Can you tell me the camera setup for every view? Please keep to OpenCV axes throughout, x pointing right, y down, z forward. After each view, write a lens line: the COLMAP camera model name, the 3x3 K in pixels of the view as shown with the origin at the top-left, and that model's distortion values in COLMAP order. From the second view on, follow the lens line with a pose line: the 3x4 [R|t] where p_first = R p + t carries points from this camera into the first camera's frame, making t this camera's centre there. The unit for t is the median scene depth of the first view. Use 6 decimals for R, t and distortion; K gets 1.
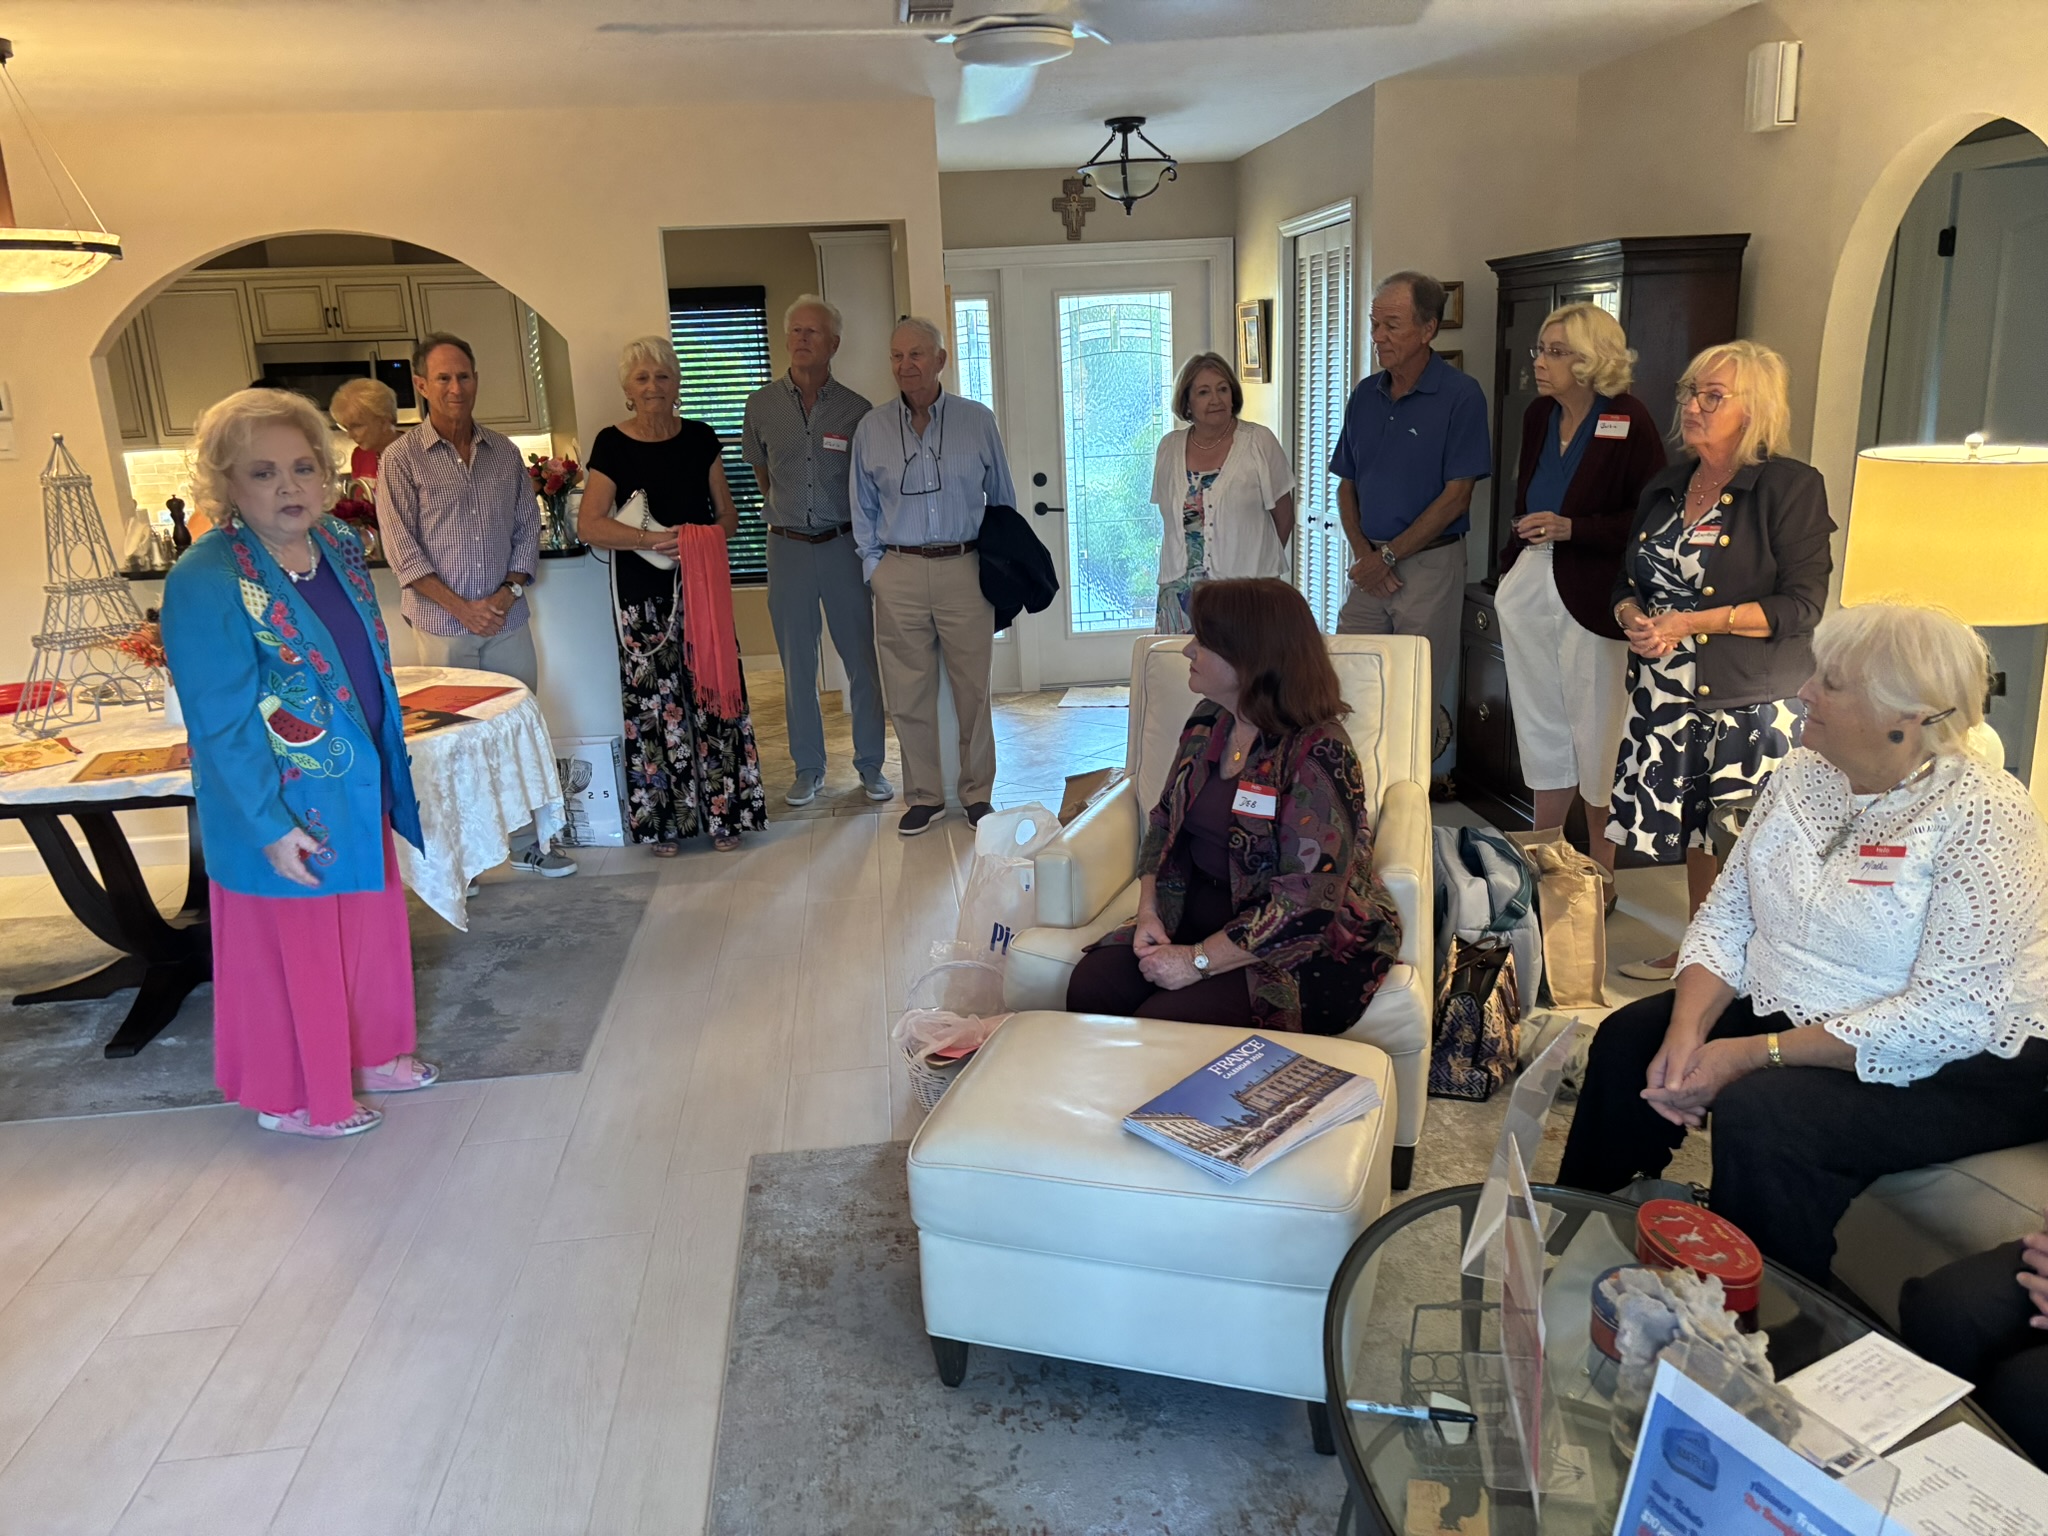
lens RADIAL K [[1514.3, 0, 1024.0], [0, 1514.3, 768.0], [0, 0, 1]] dist [0.011500, -0.027922]
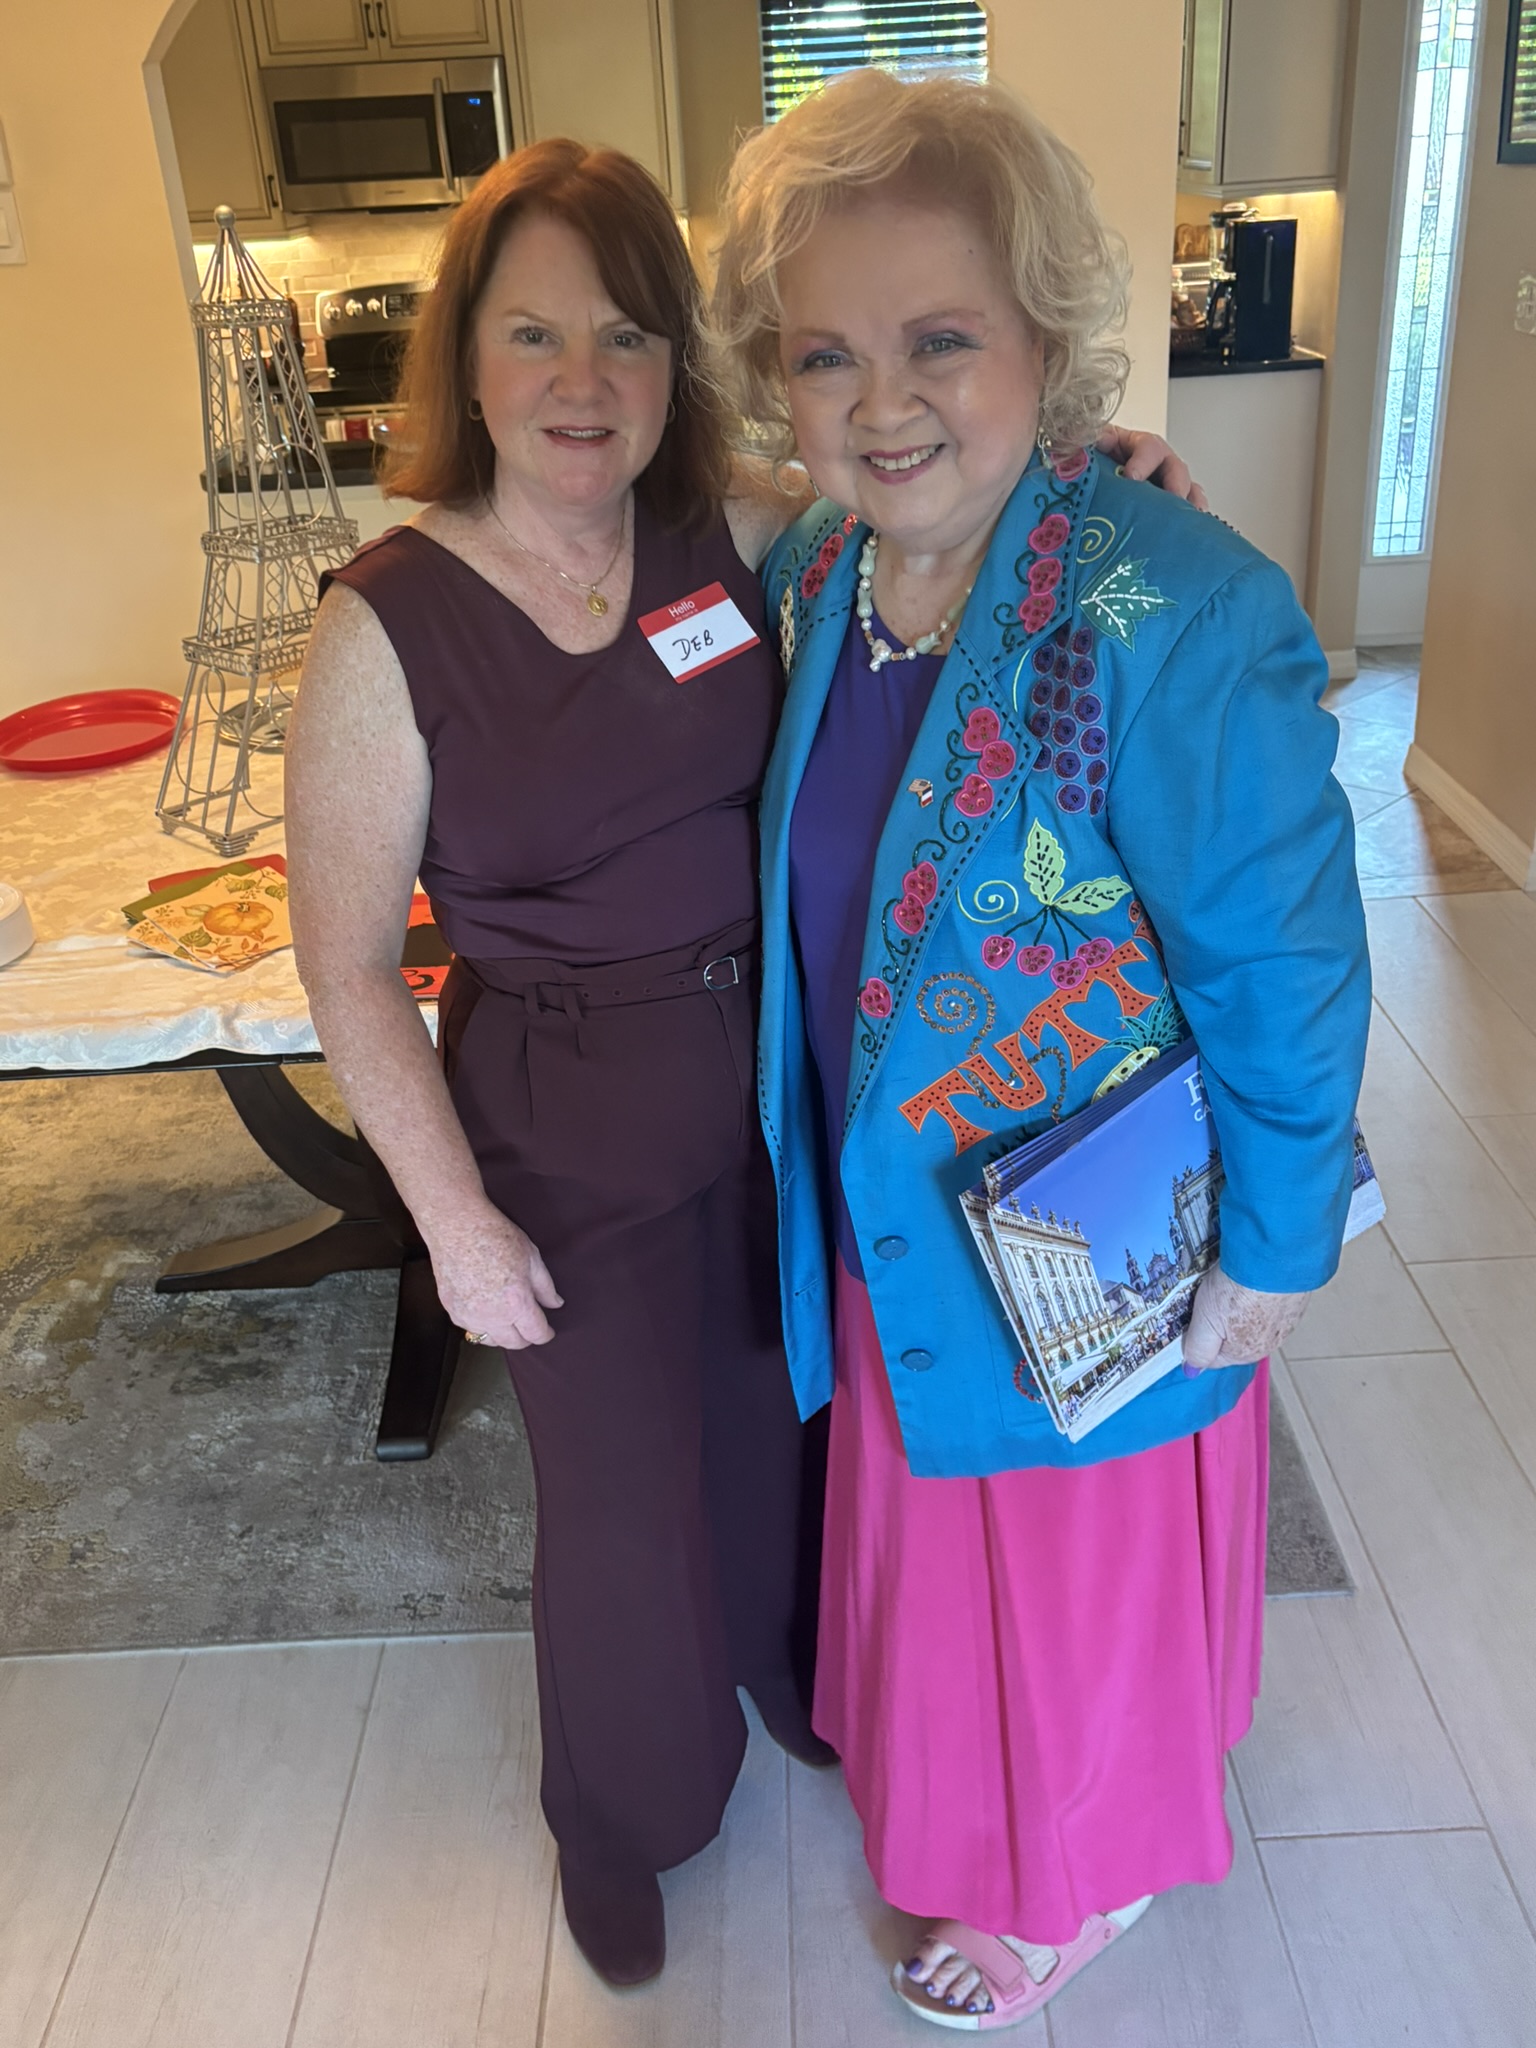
lens RADIAL K [[1775.0, 0, 766.7], [0, 1775.0, 974.4], [0, 0, 1]] dist [0.011174, 0.003338]
pose [[0.994267, 0.033514, -0.101539, -0.215162], [-0.014061, 0.982345, 0.186551, -0.048938], [0.105998, -0.184054, 0.977184, 0.226943]]
